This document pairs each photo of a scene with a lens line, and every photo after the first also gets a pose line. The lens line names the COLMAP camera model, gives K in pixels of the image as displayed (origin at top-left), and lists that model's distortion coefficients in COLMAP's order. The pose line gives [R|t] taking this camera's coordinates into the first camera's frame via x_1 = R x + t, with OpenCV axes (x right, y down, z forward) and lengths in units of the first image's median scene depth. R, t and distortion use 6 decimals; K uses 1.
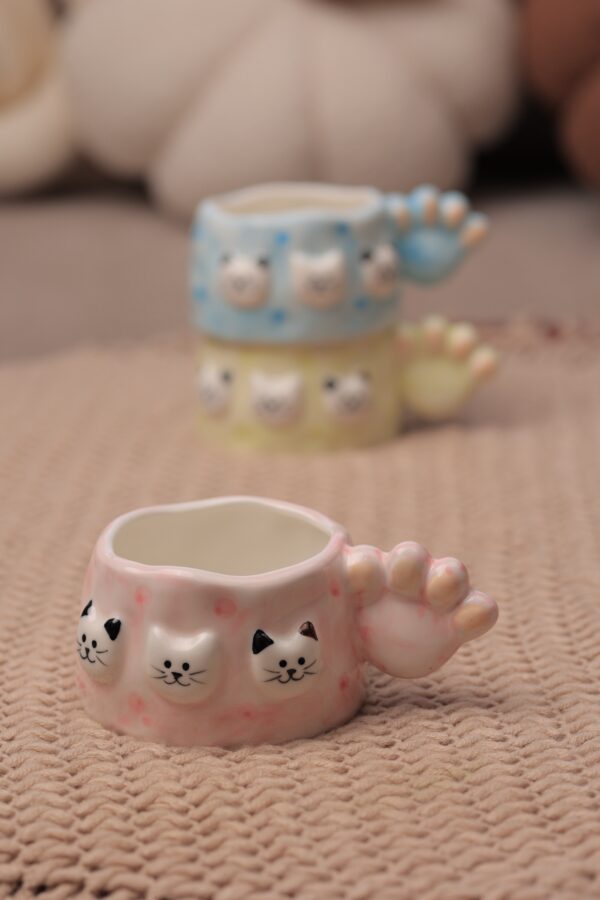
lens RADIAL K [[2193.9, 0, 300.2], [0, 2193.9, 448.3], [0, 0, 1]] dist [-0.038303, 0.000000]
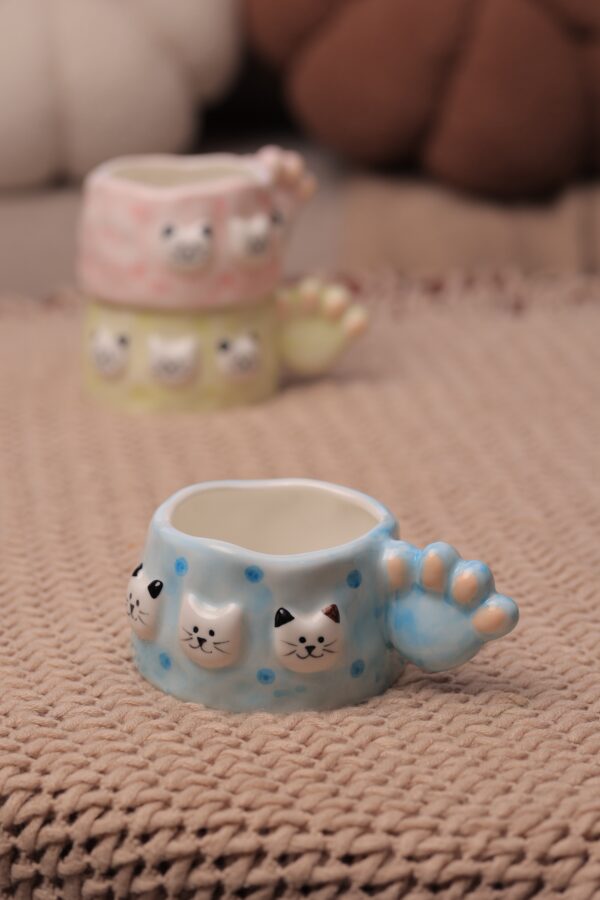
lens RADIAL K [[2193.9, 0, 297.4], [0, 2193.9, 448.1], [0, 0, 1]] dist [-0.038303, 0.000000]
pose [[0.969237, -0.036537, 0.243404, -0.295580], [0.028480, 0.998926, 0.036538, -0.024303], [-0.244478, -0.028482, 0.969237, -0.054498]]
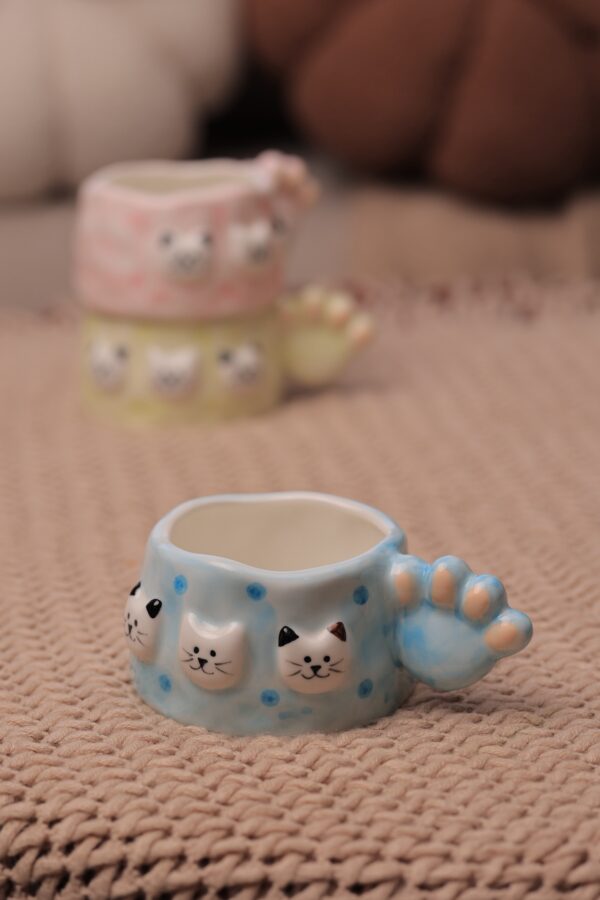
lens RADIAL K [[2193.9, 0, 304.9], [0, 2193.9, 455.7], [0, 0, 1]] dist [-0.038303, 0.000000]
pose [[0.969089, -0.047712, 0.242054, -0.281636], [0.041101, 0.998633, 0.032288, -0.020176], [-0.243264, -0.021341, 0.969725, -0.014772]]
